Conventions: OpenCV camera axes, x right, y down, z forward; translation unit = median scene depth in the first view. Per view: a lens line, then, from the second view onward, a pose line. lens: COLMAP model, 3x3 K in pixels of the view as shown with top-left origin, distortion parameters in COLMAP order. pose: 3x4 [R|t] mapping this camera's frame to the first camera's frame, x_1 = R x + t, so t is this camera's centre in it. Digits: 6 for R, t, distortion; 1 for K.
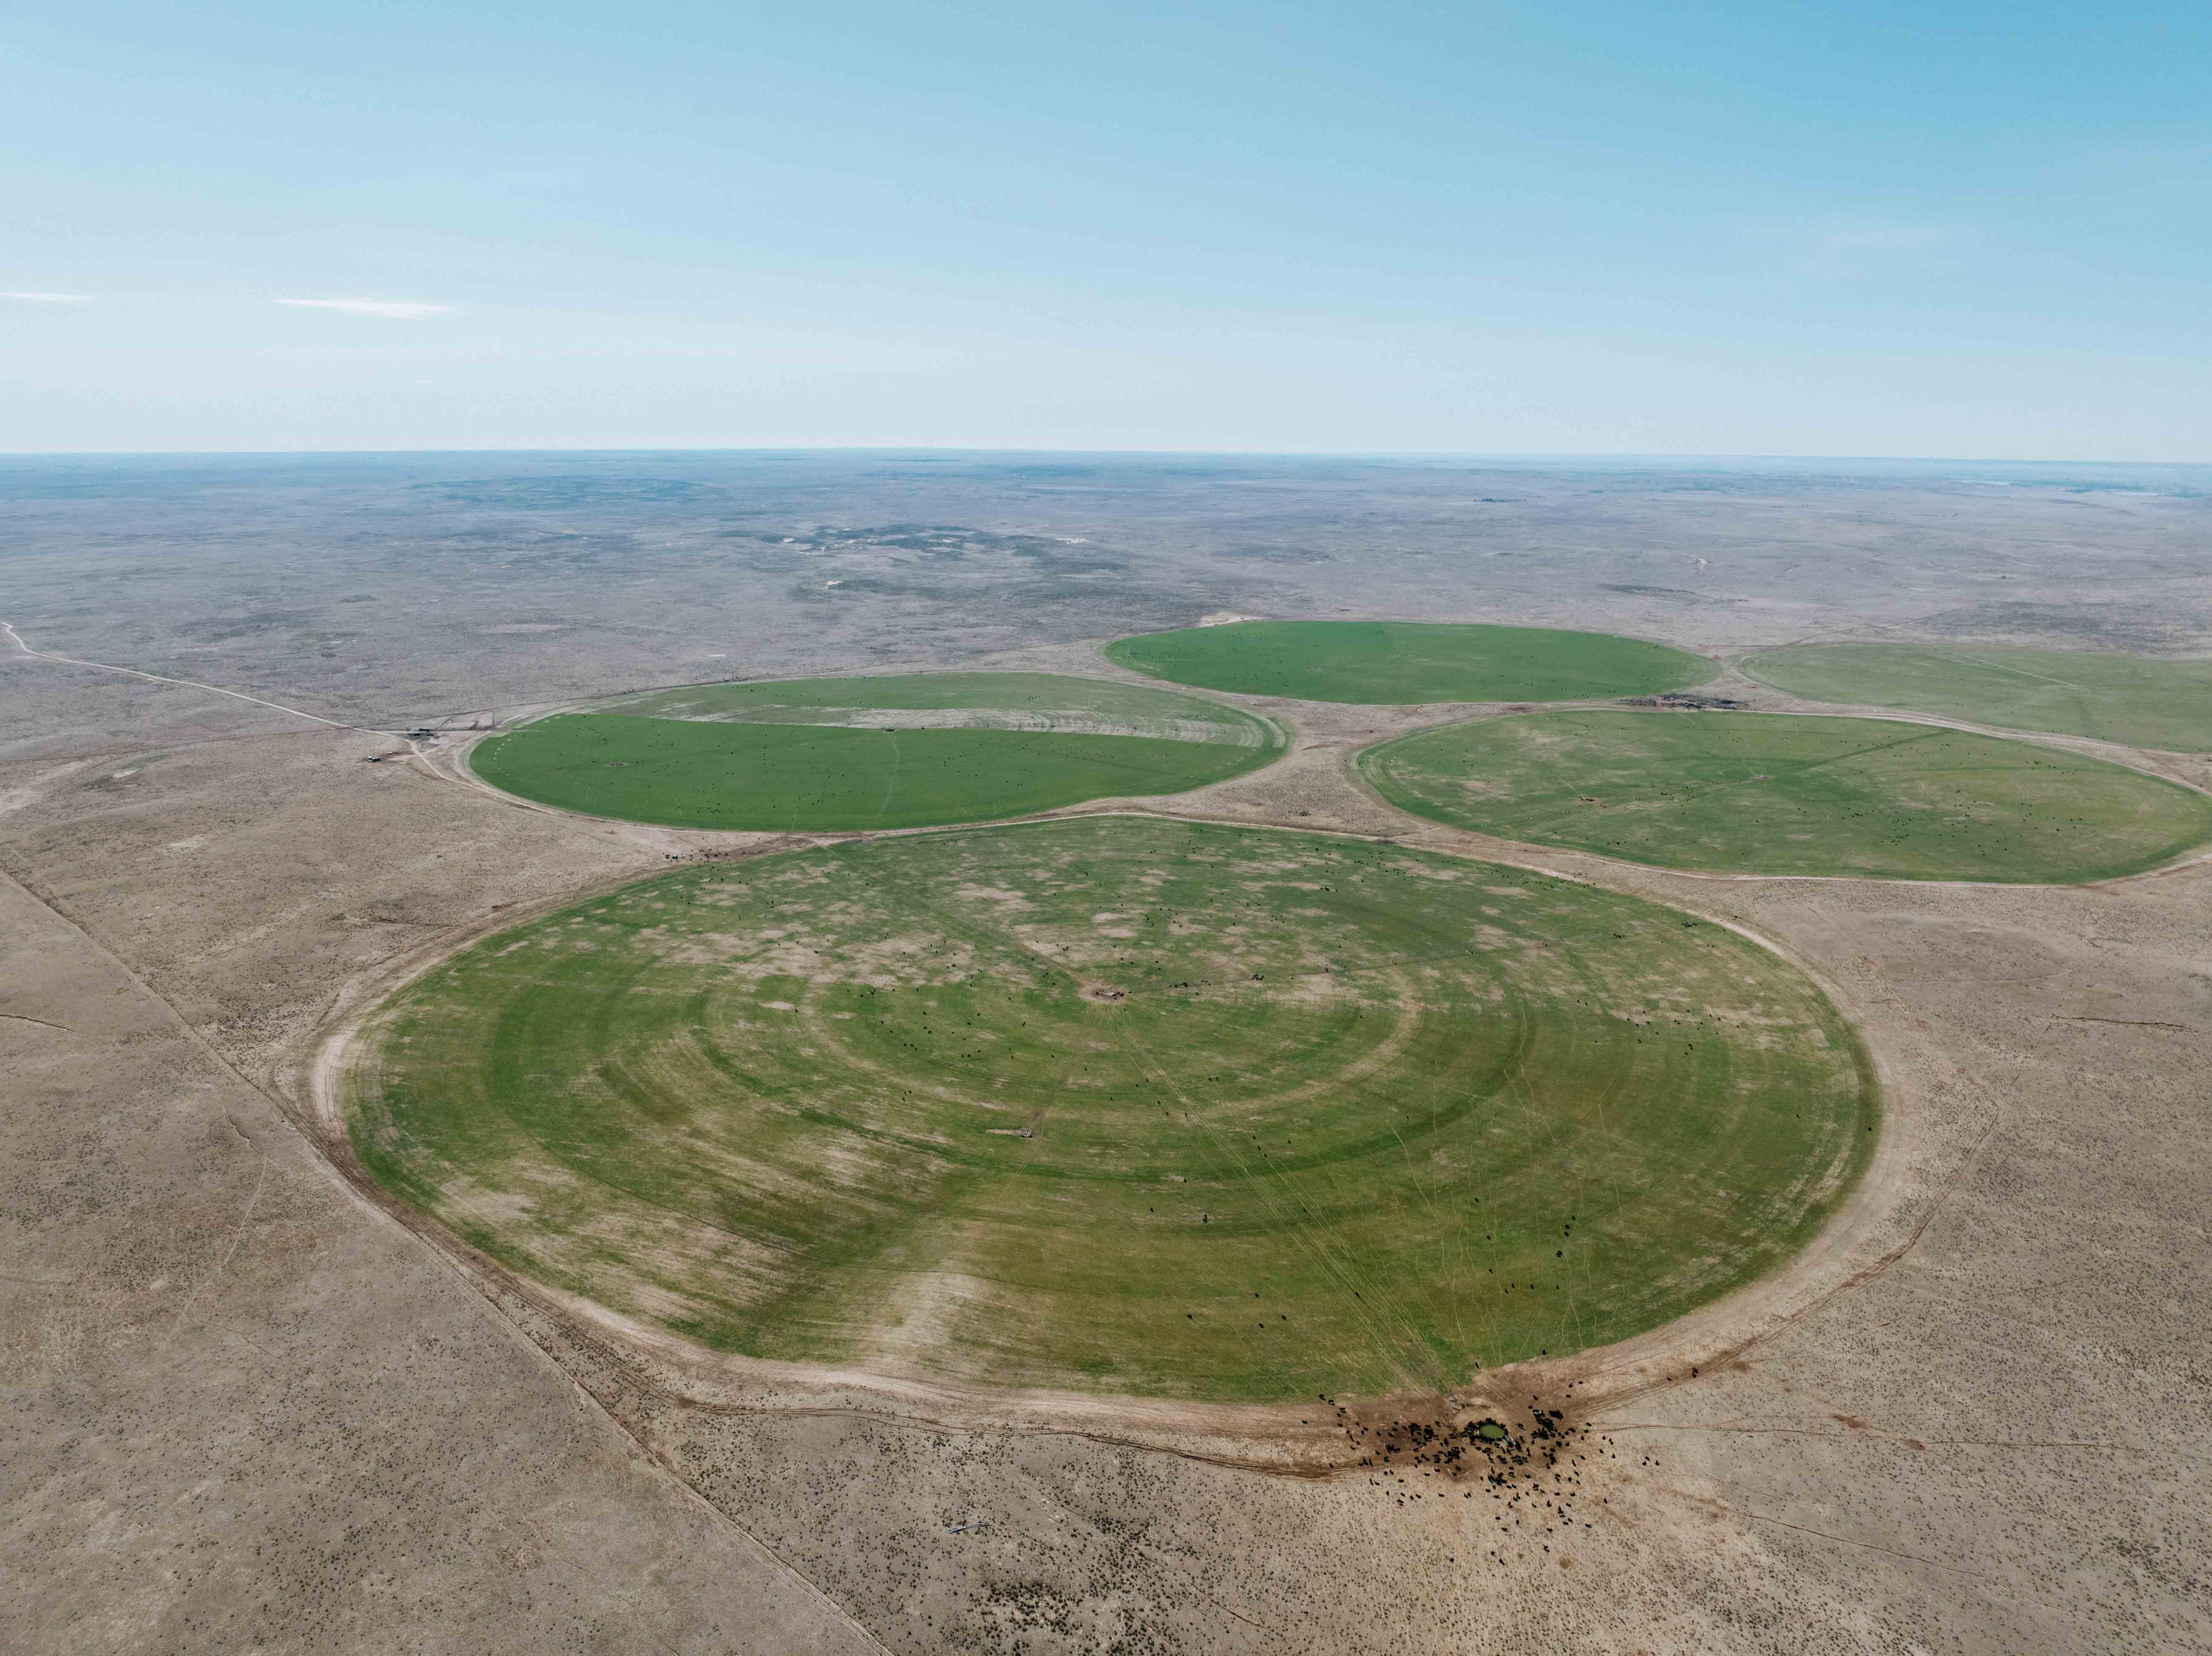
lens RADIAL K [[1500.7, 0, 1117.7], [0, 1500.7, 830.6], [0, 0, 1]] dist [-0.033008, -0.017938]
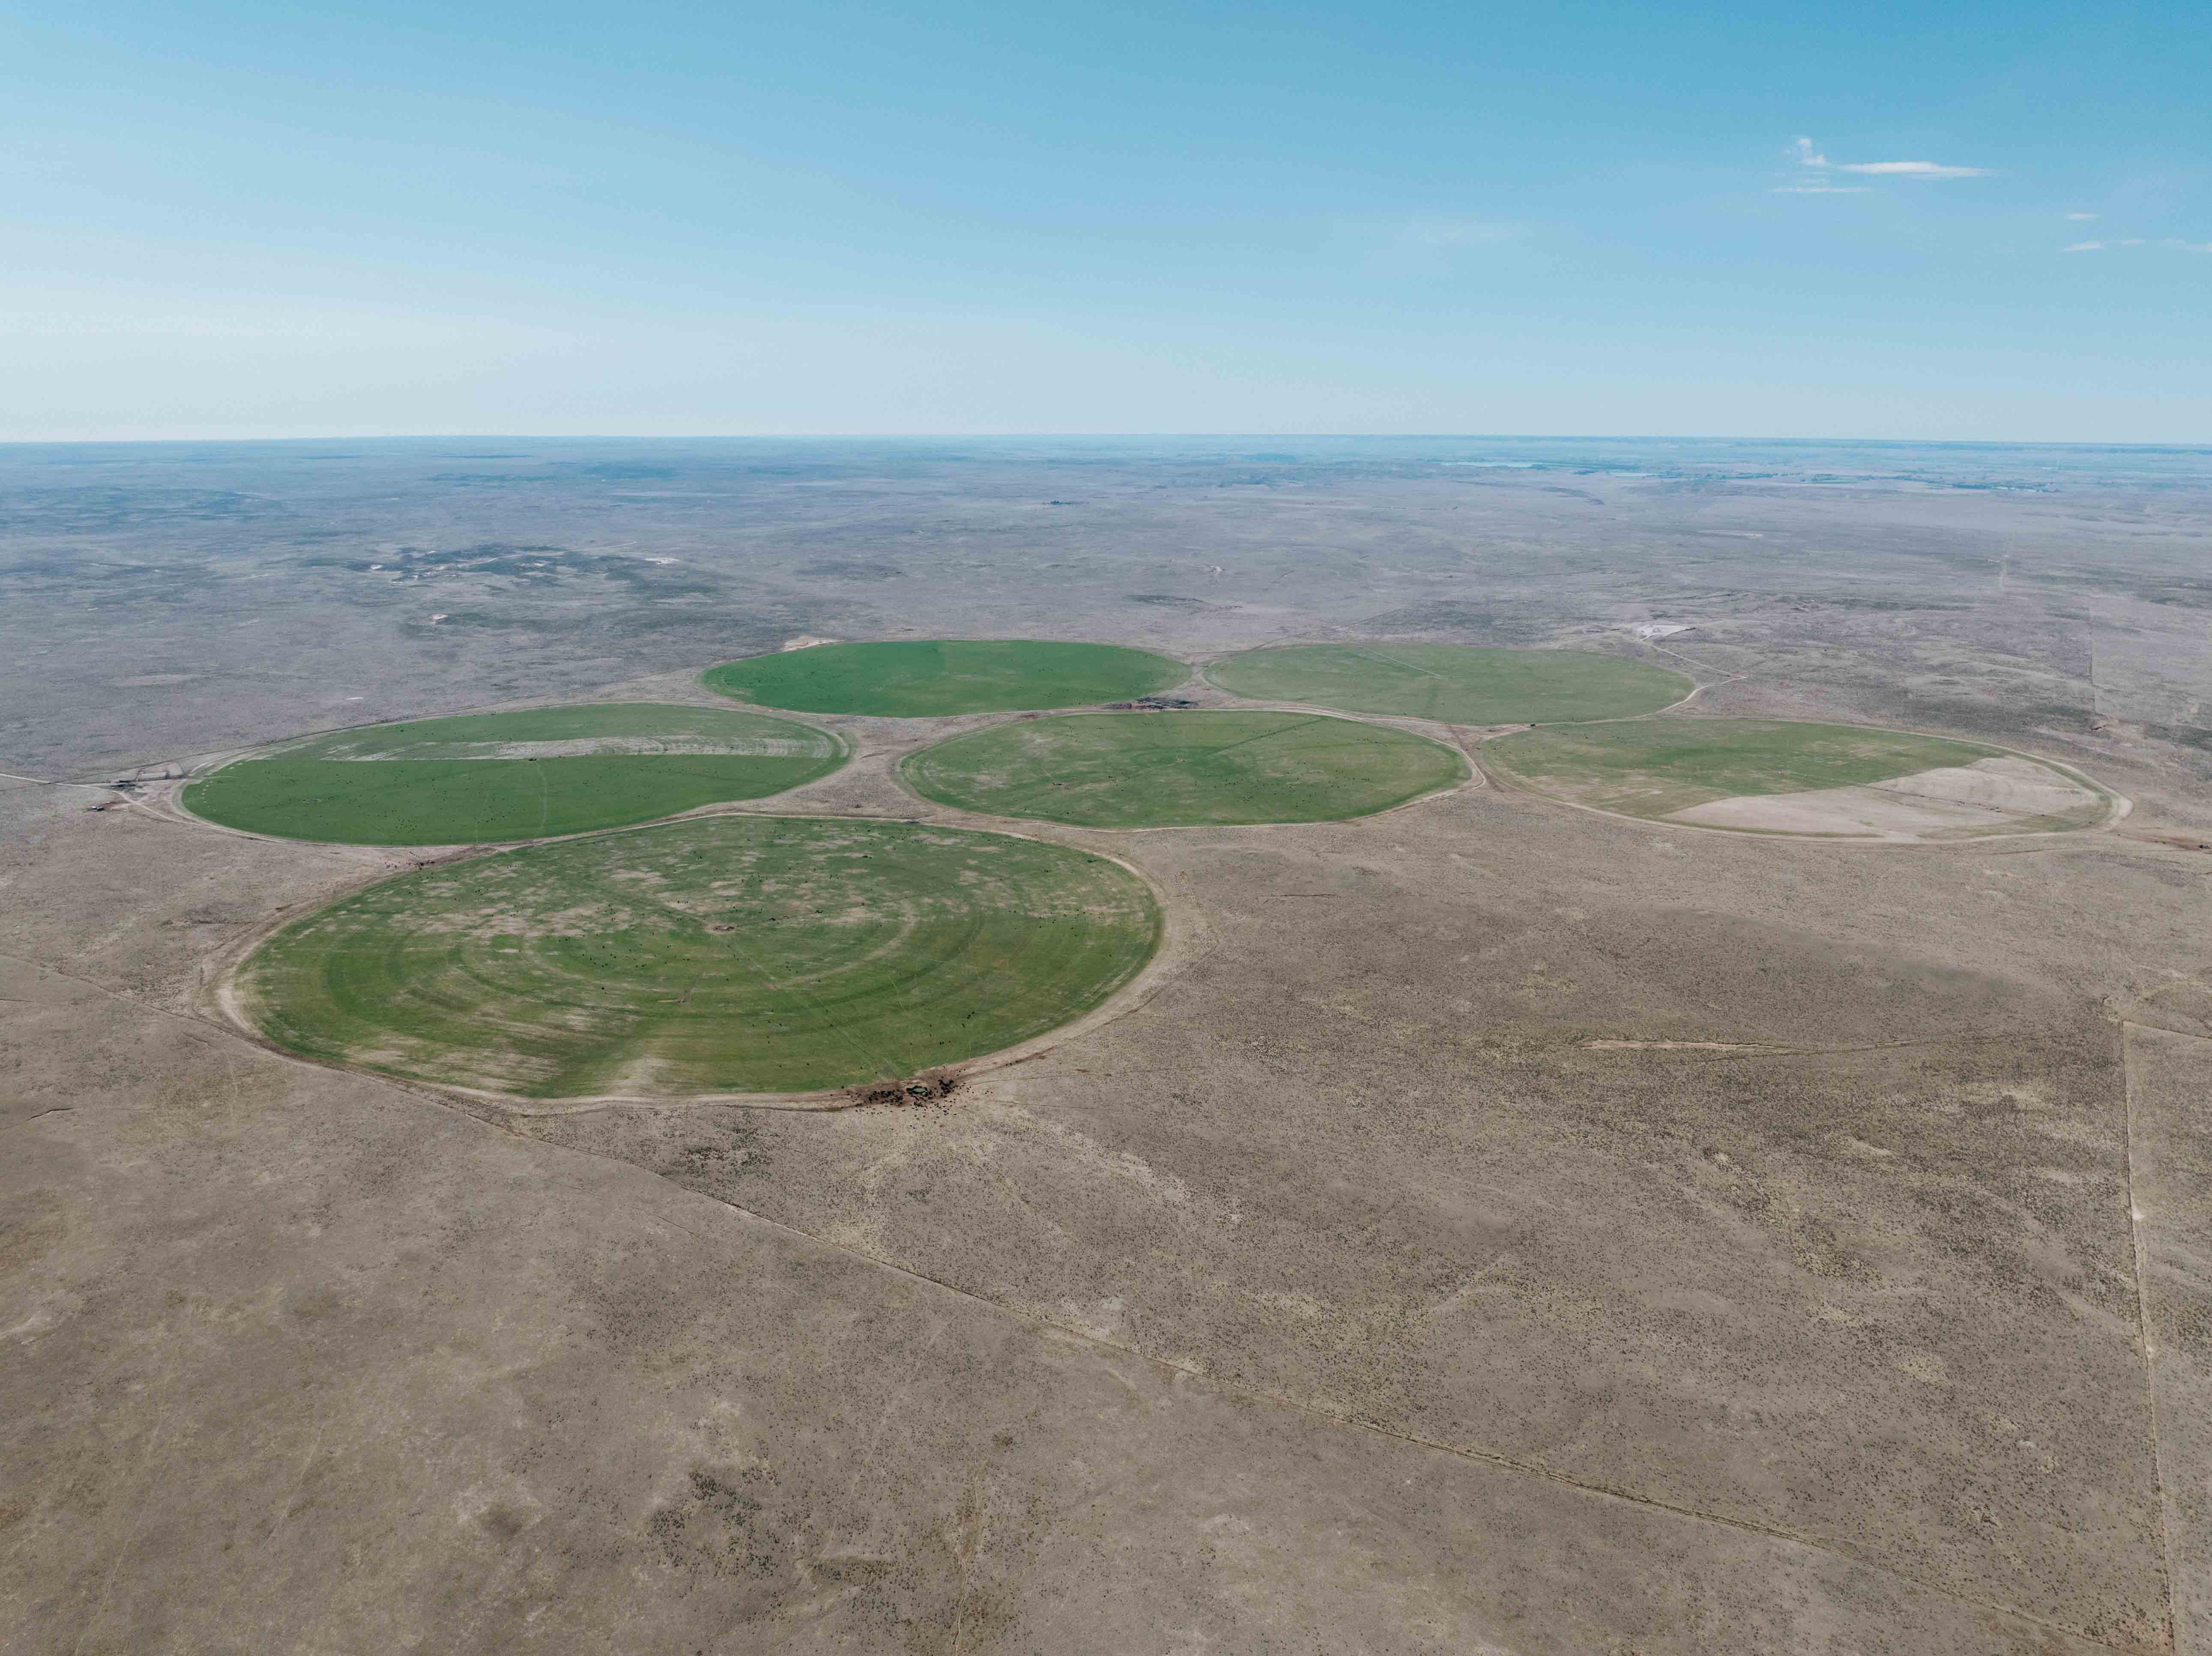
lens RADIAL K [[1500.7, 0, 1098.8], [0, 1500.7, 829.9], [0, 0, 1]] dist [-0.033008, -0.017938]
pose [[0.967998, -0.065924, 0.242145, 0.000992], [0.064133, 0.997824, 0.015279, 0.004857], [-0.242625, 0.000739, 0.970120, -0.500492]]
